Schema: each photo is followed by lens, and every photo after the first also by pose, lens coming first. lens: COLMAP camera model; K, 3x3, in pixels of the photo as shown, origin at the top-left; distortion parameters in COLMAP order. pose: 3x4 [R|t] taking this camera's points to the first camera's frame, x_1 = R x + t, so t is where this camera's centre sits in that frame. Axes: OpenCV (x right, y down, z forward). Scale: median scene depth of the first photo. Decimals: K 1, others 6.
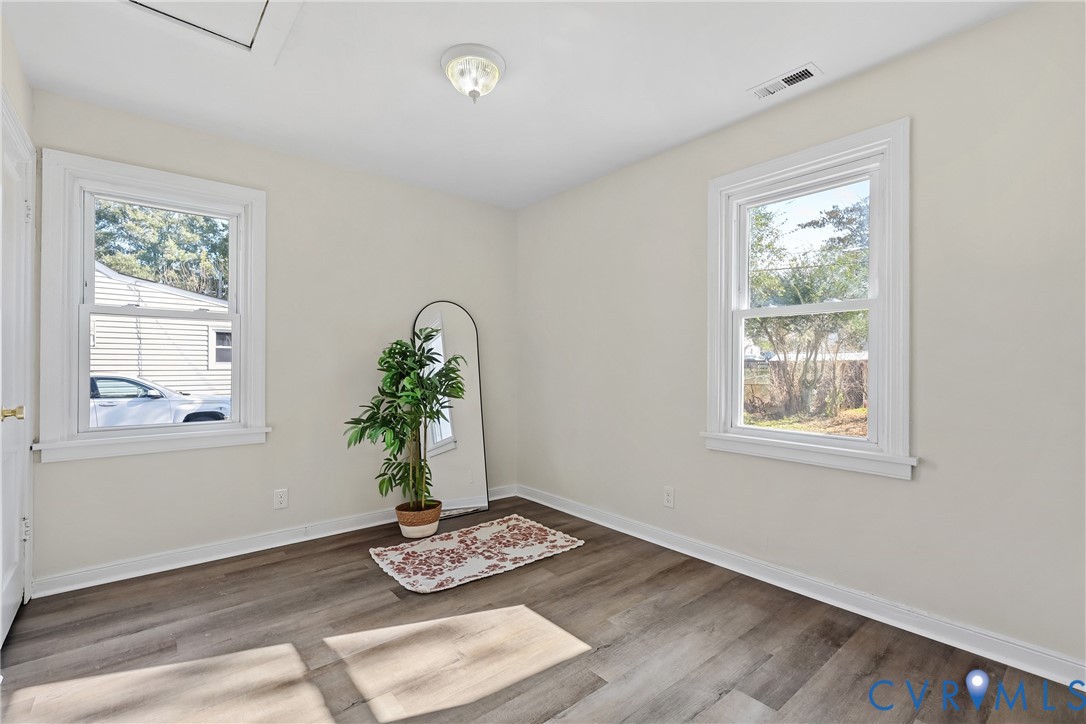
lens RADIAL K [[490.8, 0, 543.2], [0, 490.8, 365.9], [0, 0, 1]] dist [-0.003326, 0.001885]
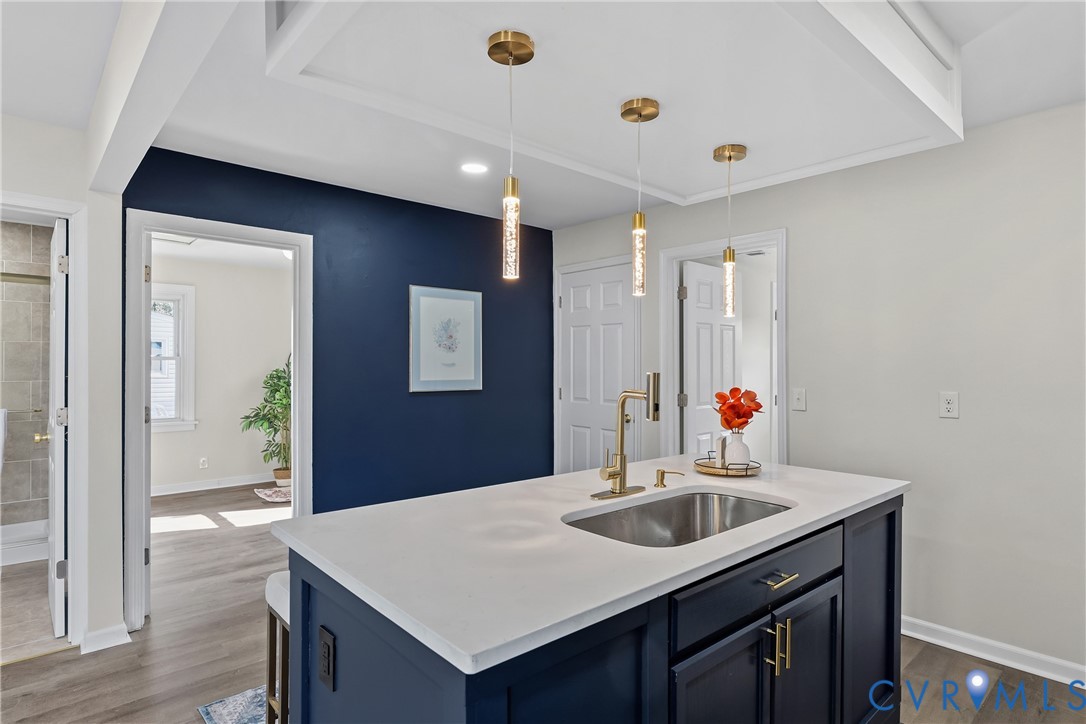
lens RADIAL K [[586.3, 0, 543.9], [0, 586.3, 361.9], [0, 0, 1]] dist [0.002868, 0.000144]
pose [[0.999319, -0.001081, 0.036874, 0.554661], [0.001253, 0.999988, -0.004642, -0.068851], [-0.036869, 0.004685, 0.999309, -1.048937]]
